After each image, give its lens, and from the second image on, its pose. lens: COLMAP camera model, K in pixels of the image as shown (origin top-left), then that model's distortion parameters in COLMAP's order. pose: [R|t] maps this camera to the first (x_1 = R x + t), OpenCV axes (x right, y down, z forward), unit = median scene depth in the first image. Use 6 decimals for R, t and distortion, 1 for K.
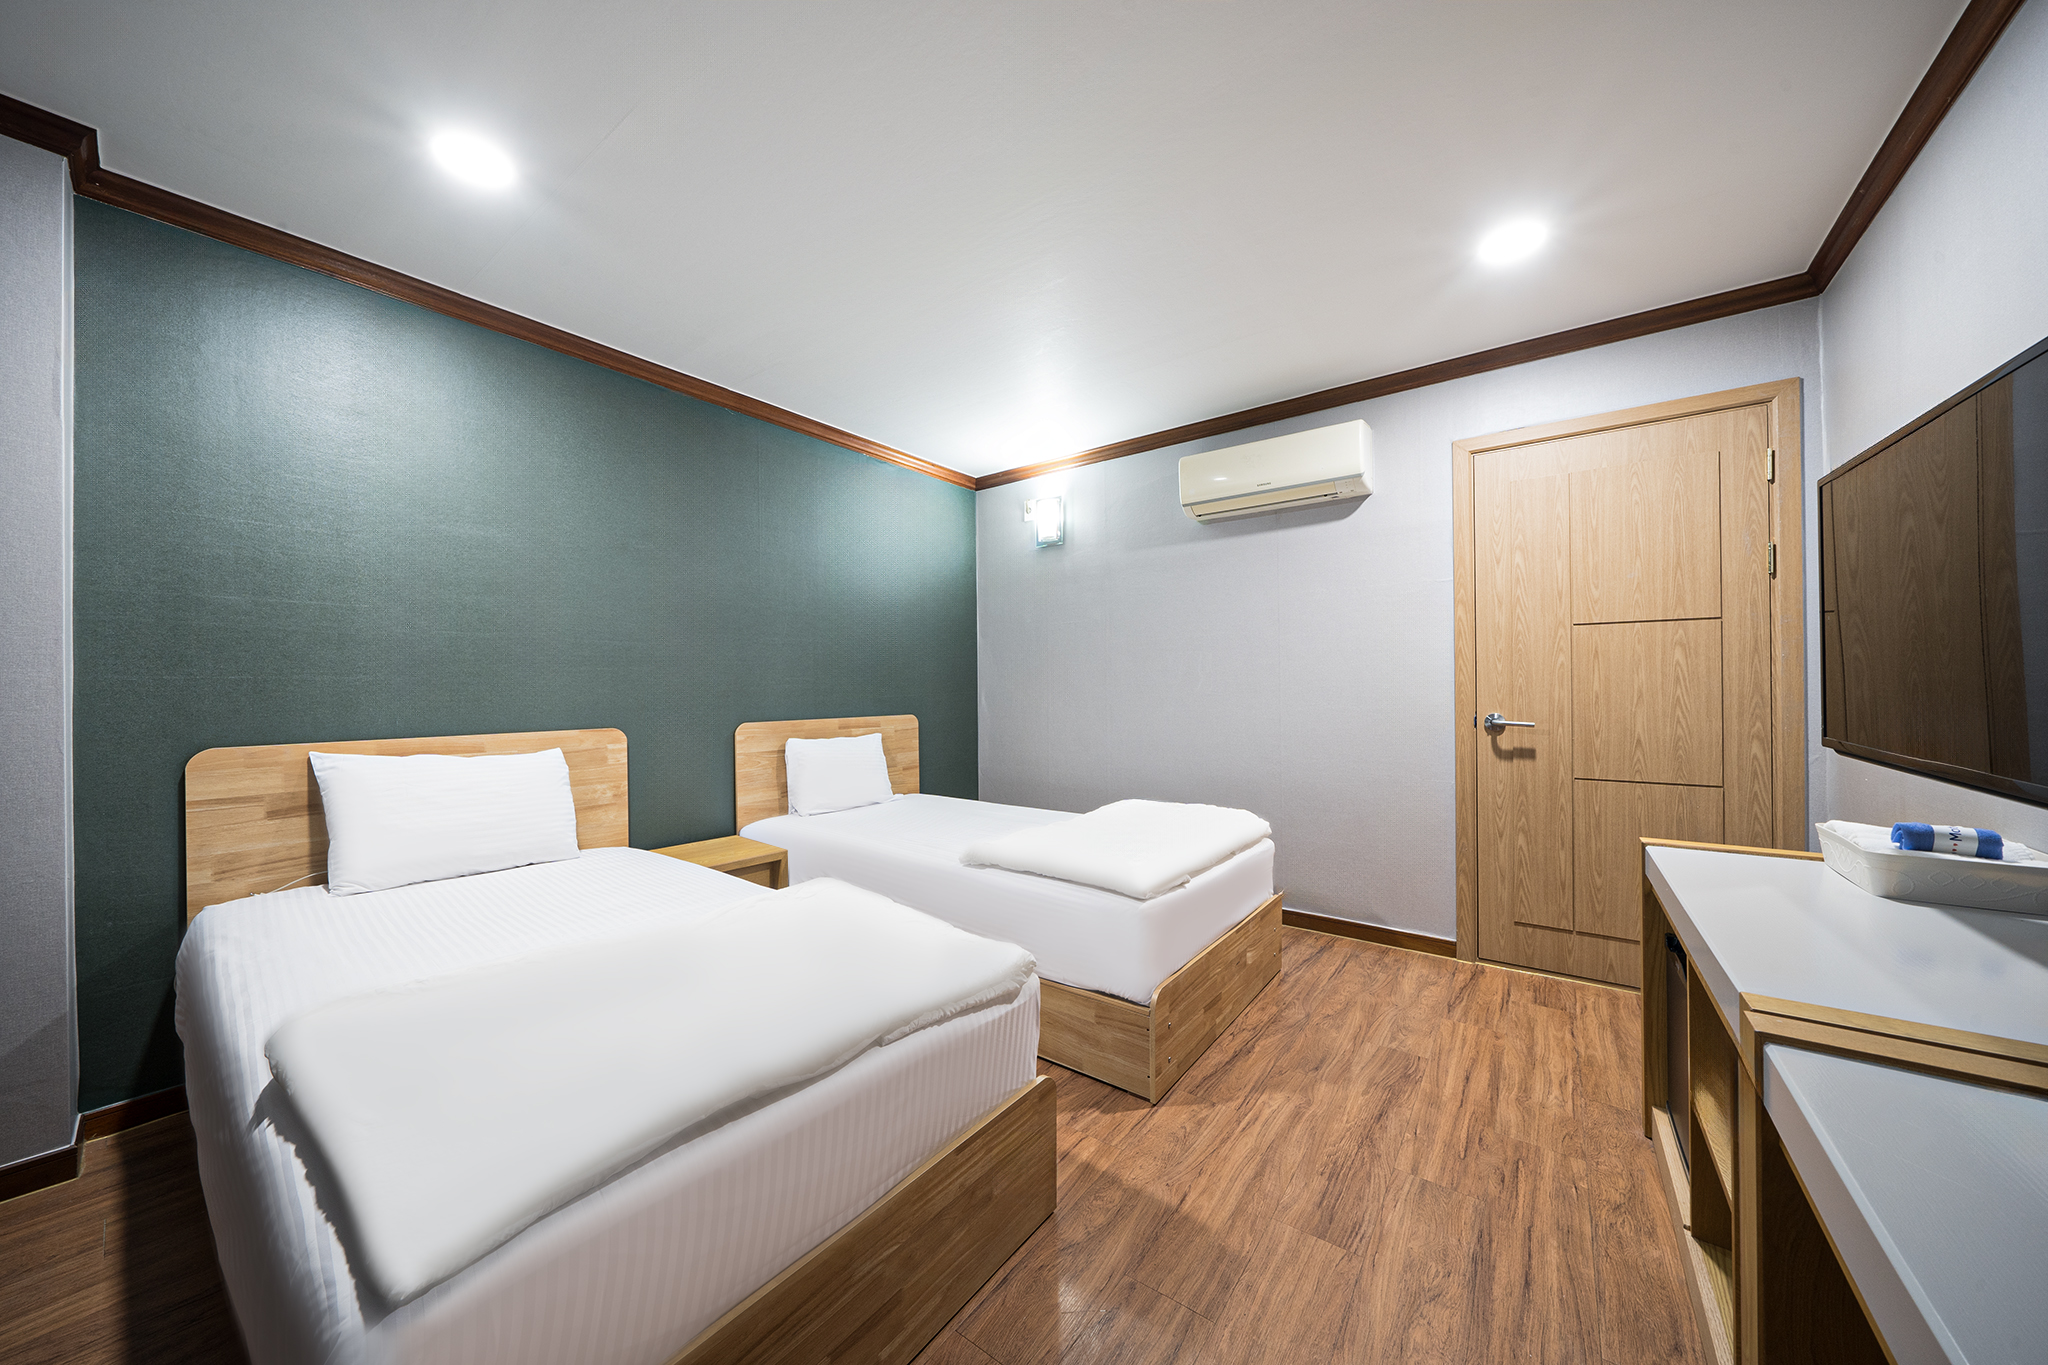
lens RADIAL K [[703.5, 0, 1008.9], [0, 703.5, 687.8], [0, 0, 1]] dist [-0.001326, 0.000036]
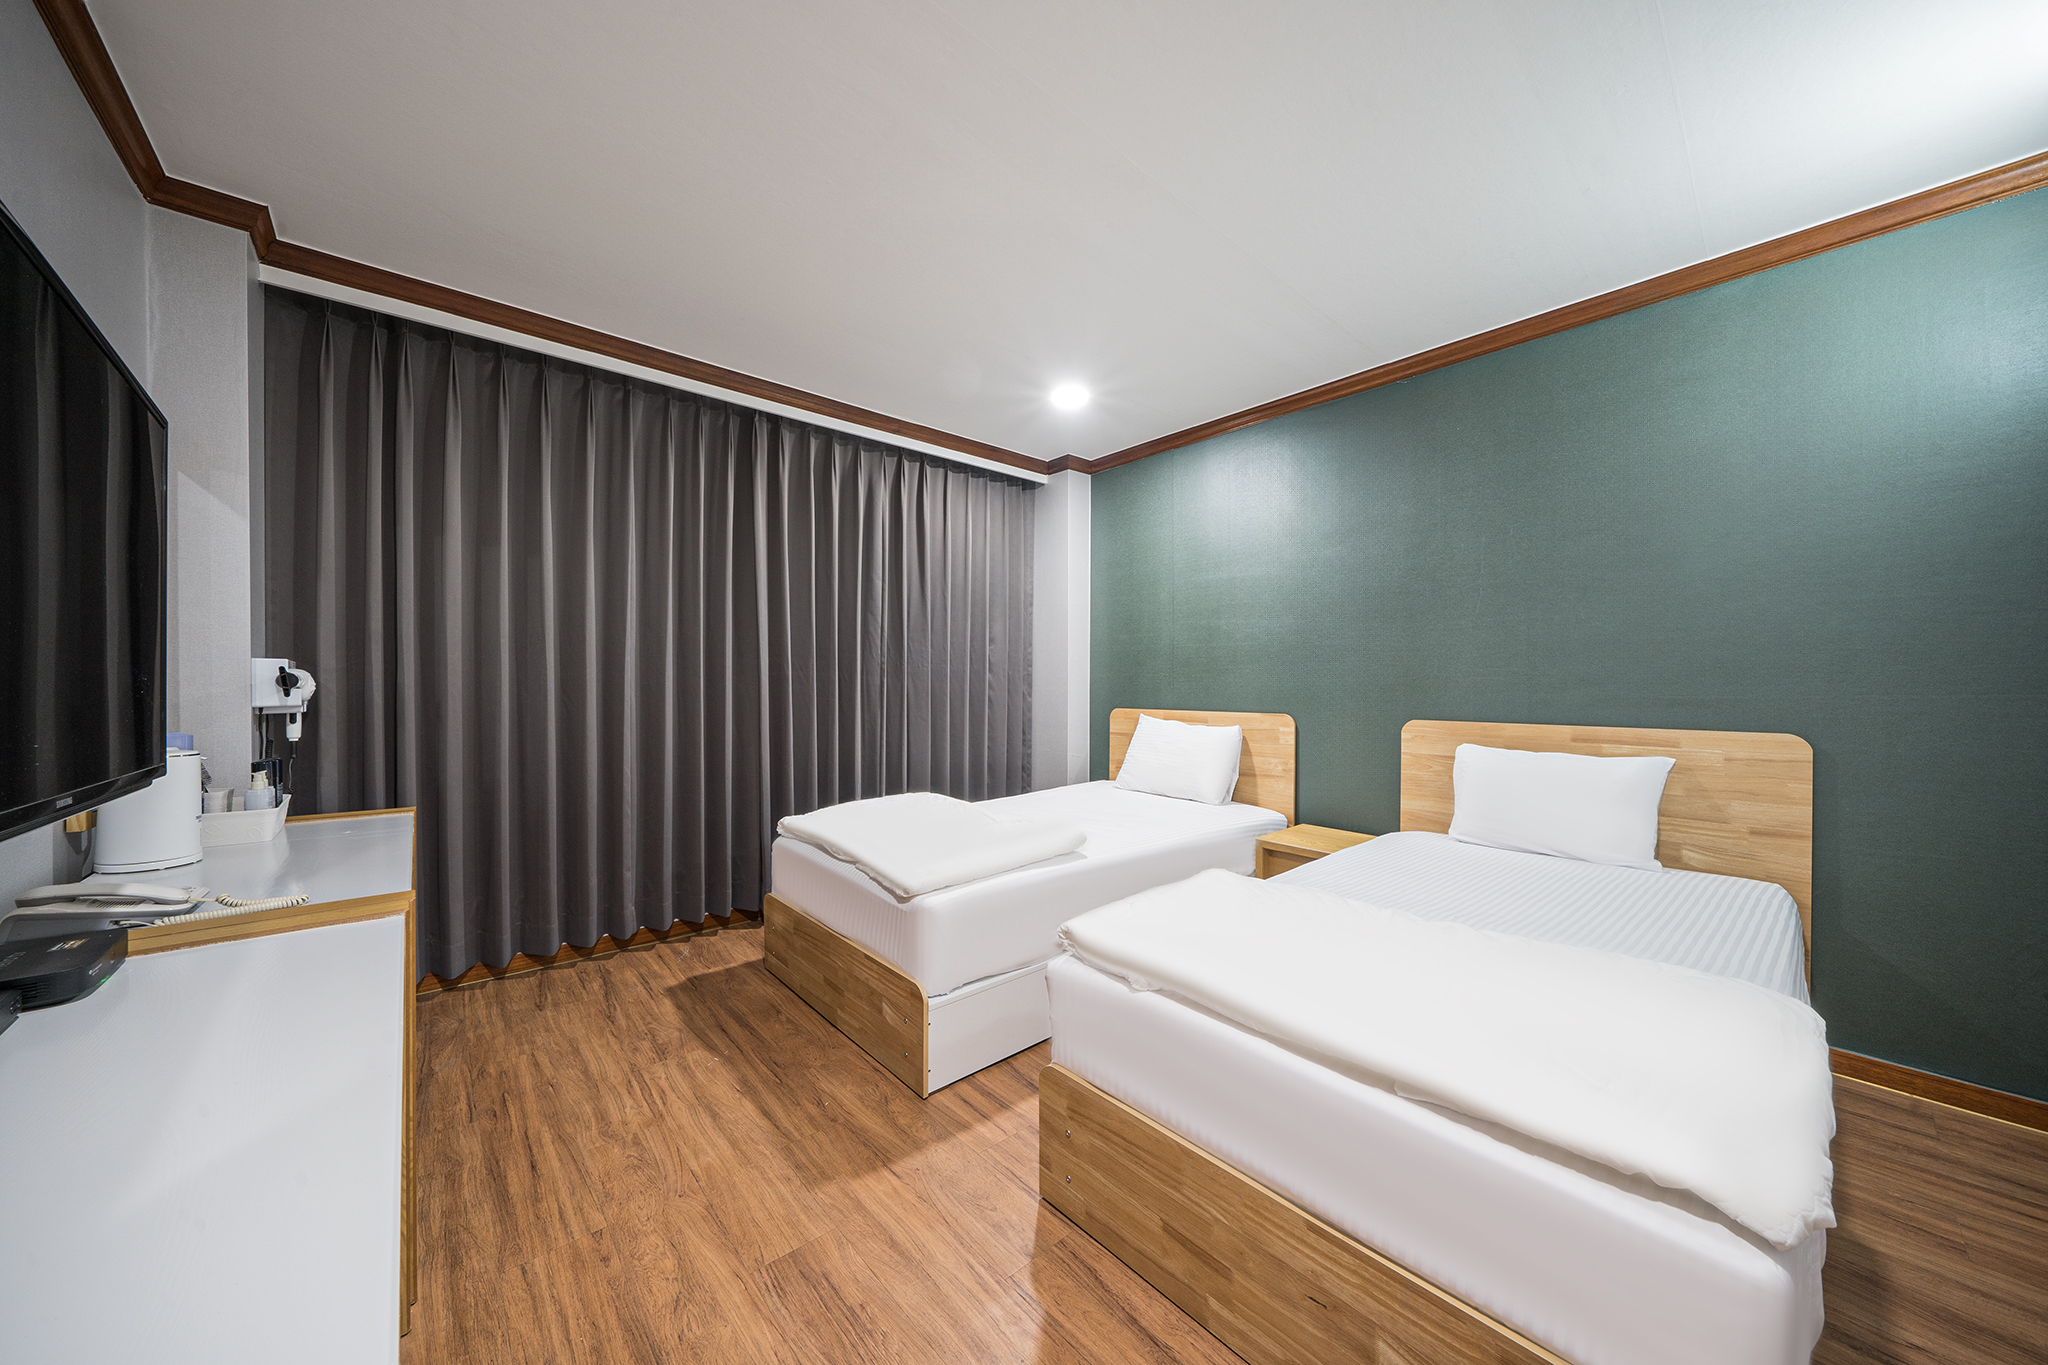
lens RADIAL K [[703.5, 0, 1026.7], [0, 703.5, 690.5], [0, 0, 1]] dist [-0.001326, 0.000036]
pose [[-0.195519, 0.016411, -0.980563, 1.191901], [-0.002152, 0.999850, 0.017163, -0.004733], [0.980697, 0.005466, -0.195455, 1.361641]]
